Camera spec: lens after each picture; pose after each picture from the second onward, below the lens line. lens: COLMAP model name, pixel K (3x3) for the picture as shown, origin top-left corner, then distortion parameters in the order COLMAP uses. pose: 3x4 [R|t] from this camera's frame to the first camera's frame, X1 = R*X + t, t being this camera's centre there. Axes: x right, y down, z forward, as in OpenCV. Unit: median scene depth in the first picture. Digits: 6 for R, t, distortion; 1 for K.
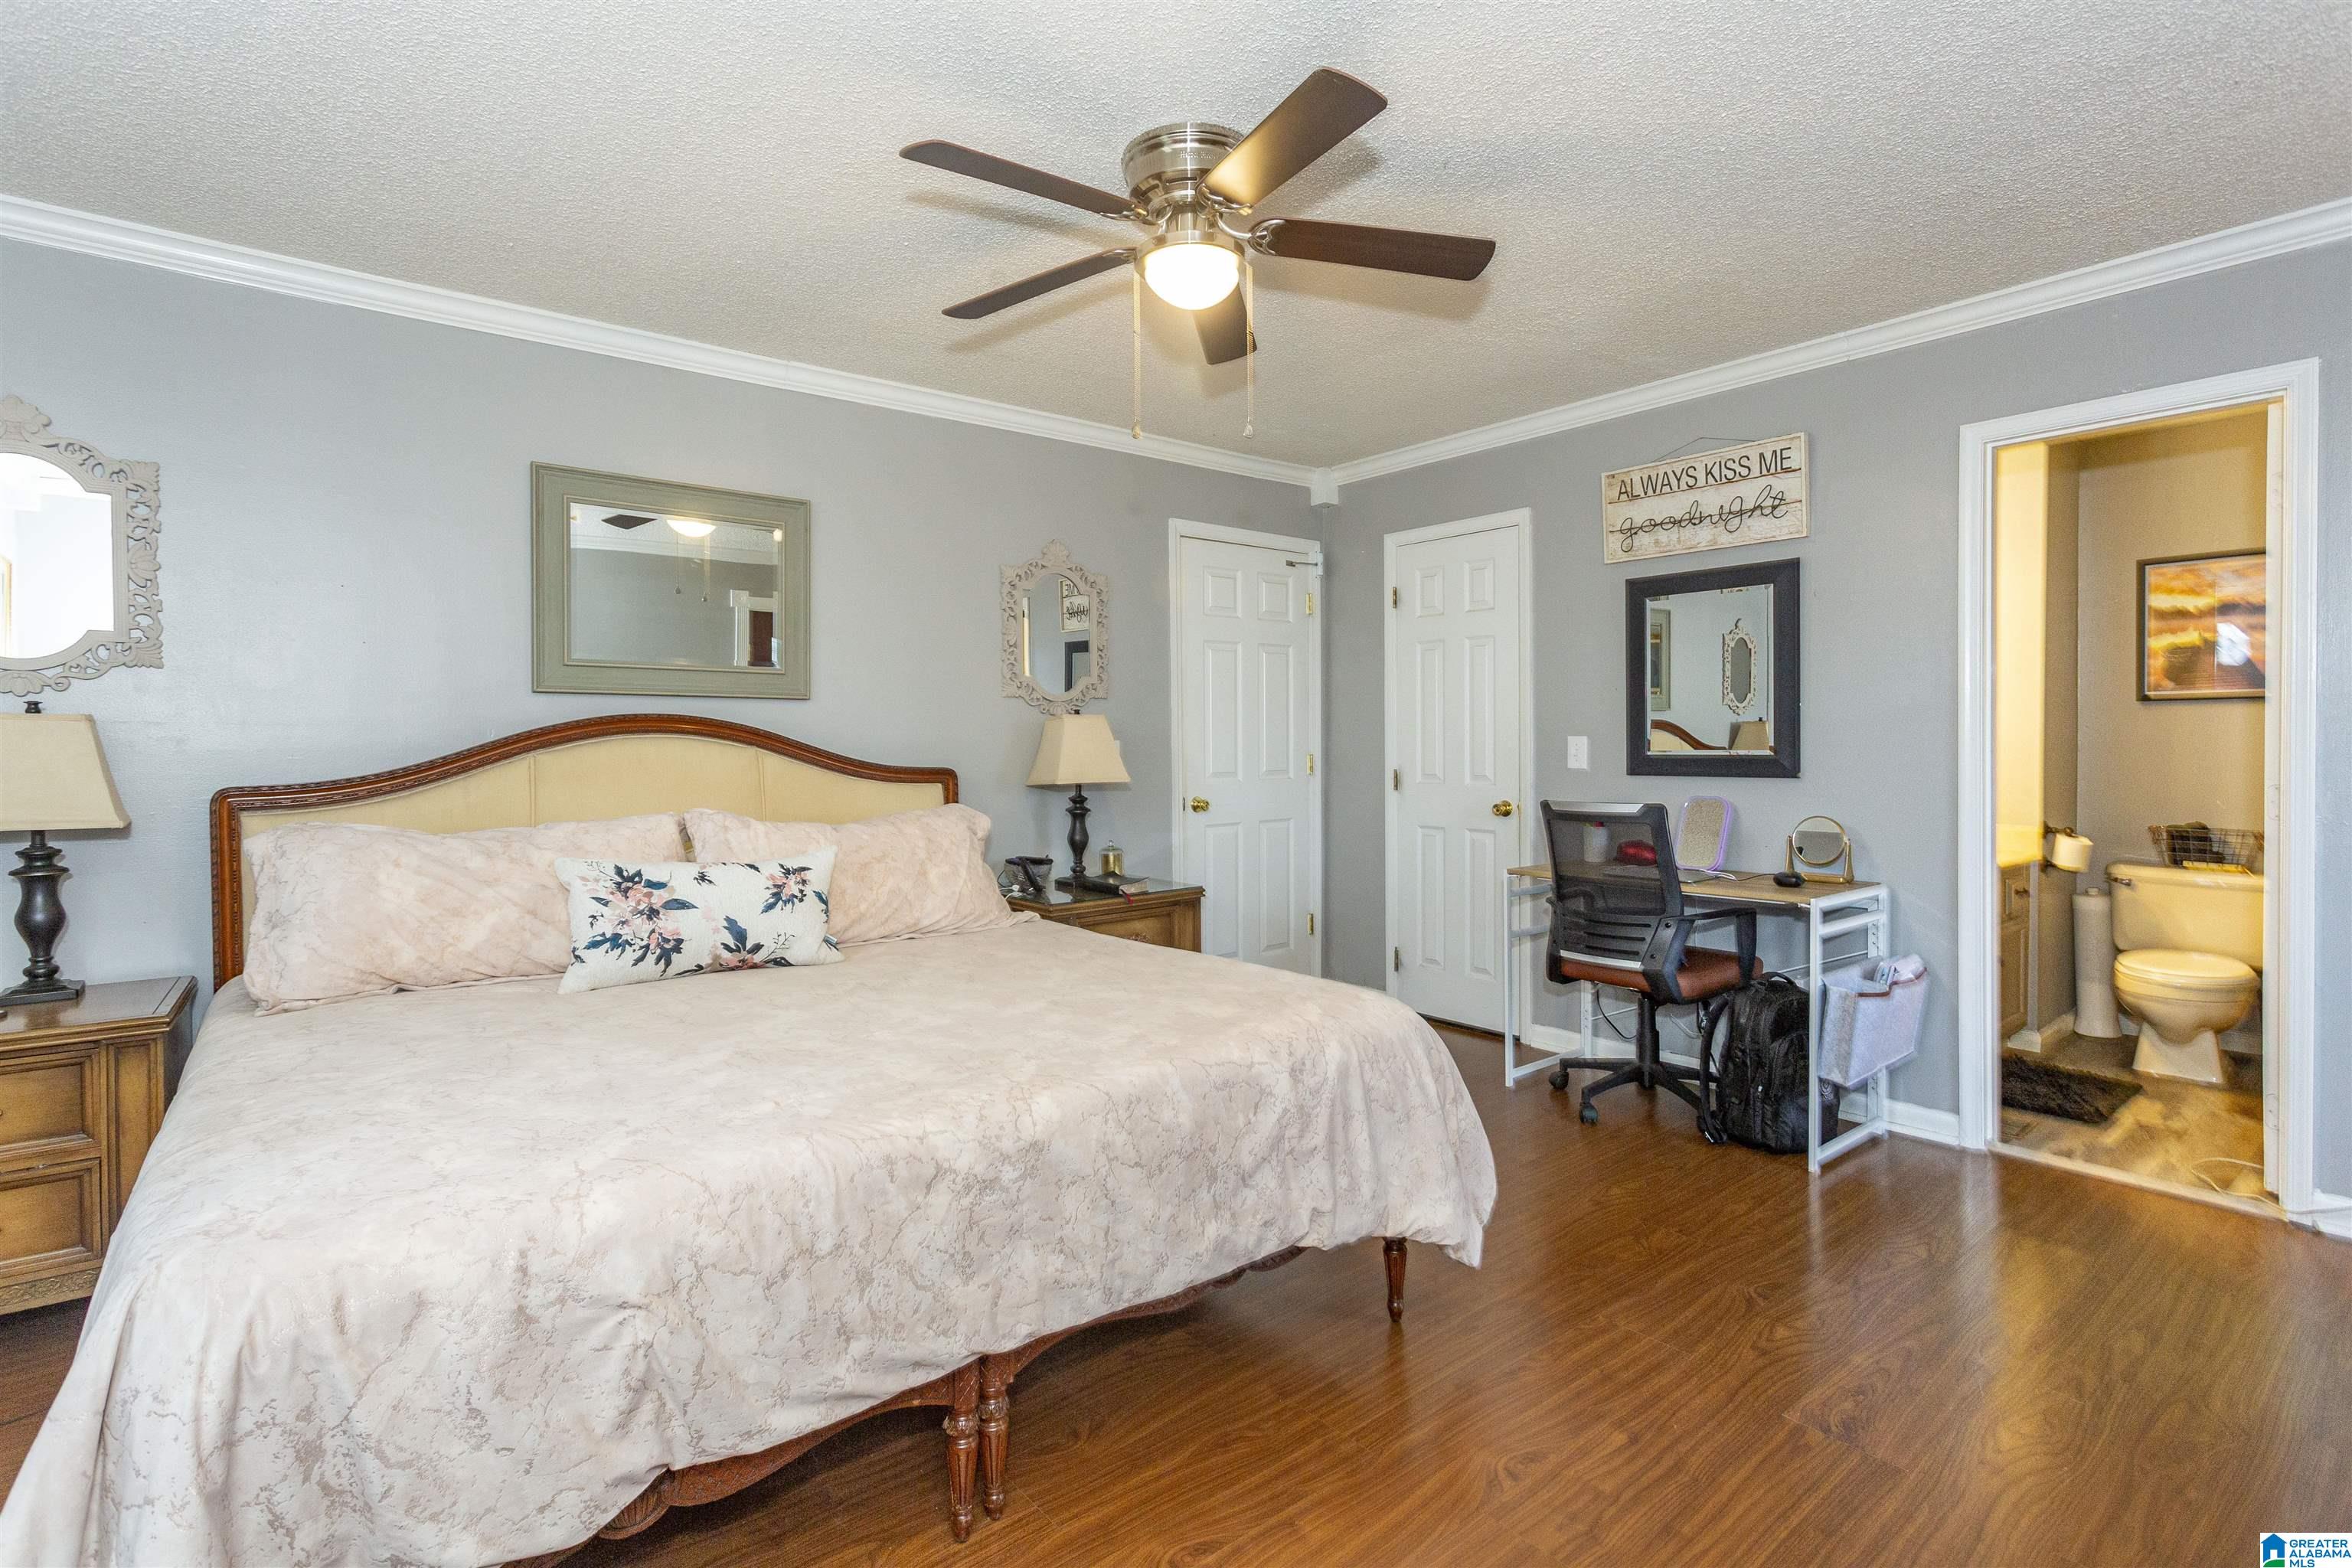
lens RADIAL K [[1131.8, 0, 1167.6], [0, 1131.8, 753.3], [0, 0, 1]] dist [0.002845, -0.000081]
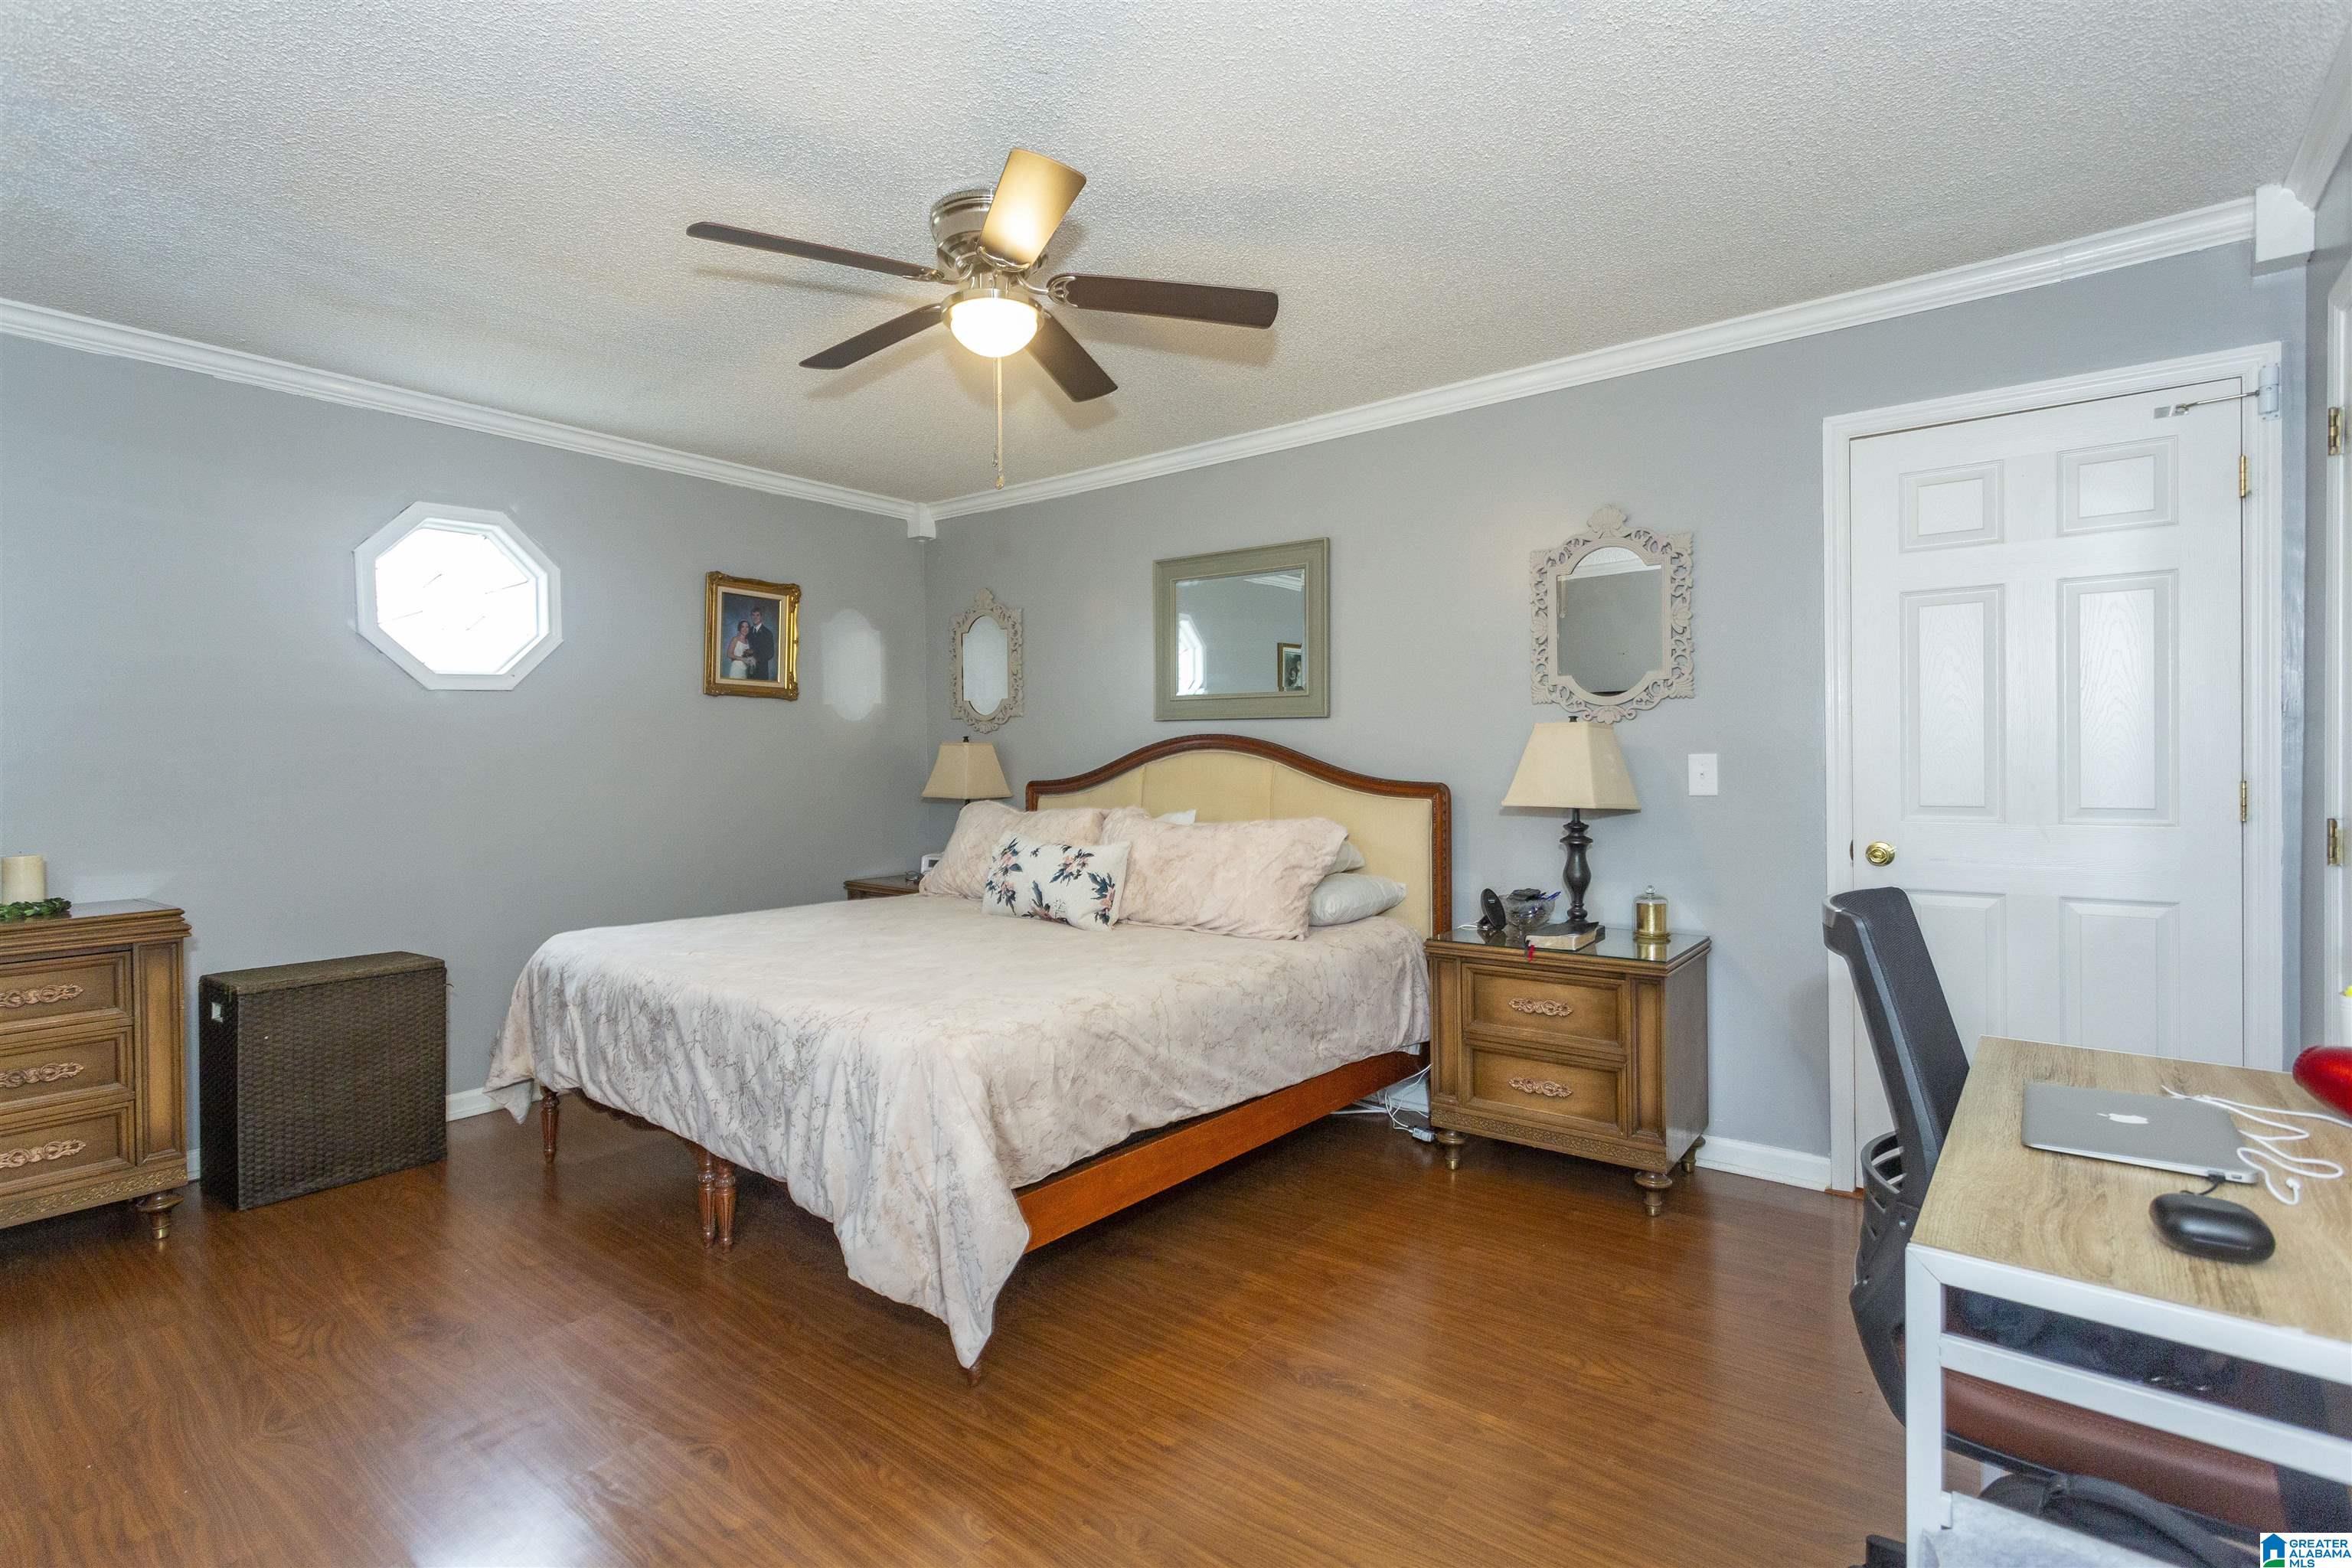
lens RADIAL K [[1131.8, 0, 1167.6], [0, 1131.8, 753.3], [0, 0, 1]] dist [0.002845, -0.000081]
pose [[0.201599, 0.004062, -0.979460, 0.887744], [-0.002500, 0.999990, 0.003632, -0.018543], [0.979465, 0.001717, 0.201607, 0.748514]]
